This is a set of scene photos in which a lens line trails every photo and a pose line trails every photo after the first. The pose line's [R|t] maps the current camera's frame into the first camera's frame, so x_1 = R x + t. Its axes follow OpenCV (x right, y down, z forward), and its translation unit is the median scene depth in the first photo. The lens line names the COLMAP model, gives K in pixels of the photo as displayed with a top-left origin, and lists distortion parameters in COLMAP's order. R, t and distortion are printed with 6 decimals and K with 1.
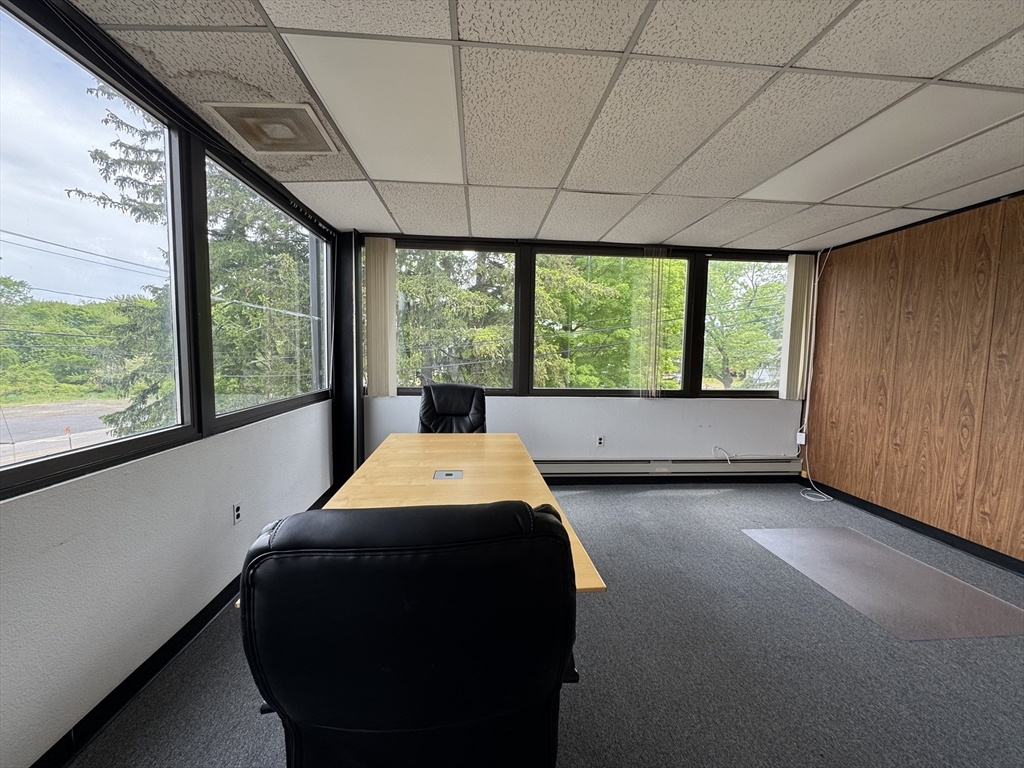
lens RADIAL K [[407.6, 0, 511.6], [0, 407.6, 384.4], [0, 0, 1]] dist [-0.003498, 0.000099]
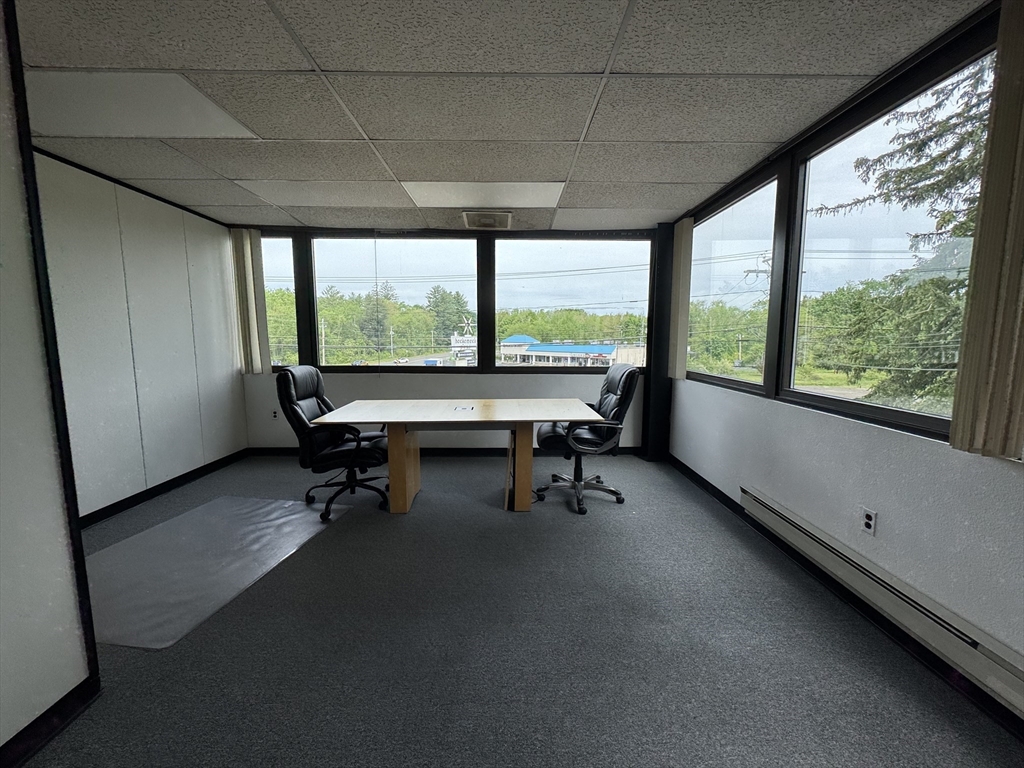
lens RADIAL K [[407.6, 0, 510.7], [0, 407.6, 384.1], [0, 0, 1]] dist [-0.003498, 0.000099]
pose [[-0.086931, 0.101336, -0.991047, 0.708266], [-0.085714, 0.990363, 0.108785, -0.027605], [0.992520, 0.094404, -0.077408, 0.650403]]
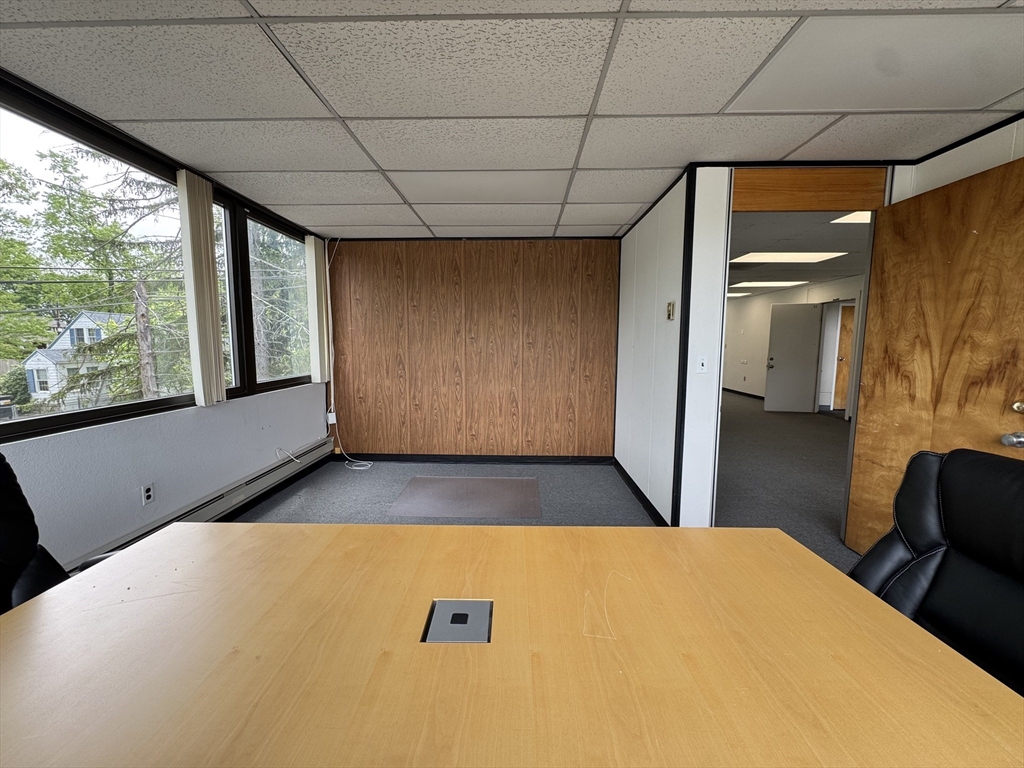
lens RADIAL K [[407.6, 0, 512.6], [0, 407.6, 385.0], [0, 0, 1]] dist [-0.003498, 0.000099]
pose [[0.104364, -0.120693, 0.987189, -0.278439], [0.075228, 0.990723, 0.113172, -0.037556], [-0.991690, 0.062453, 0.112475, 0.441133]]
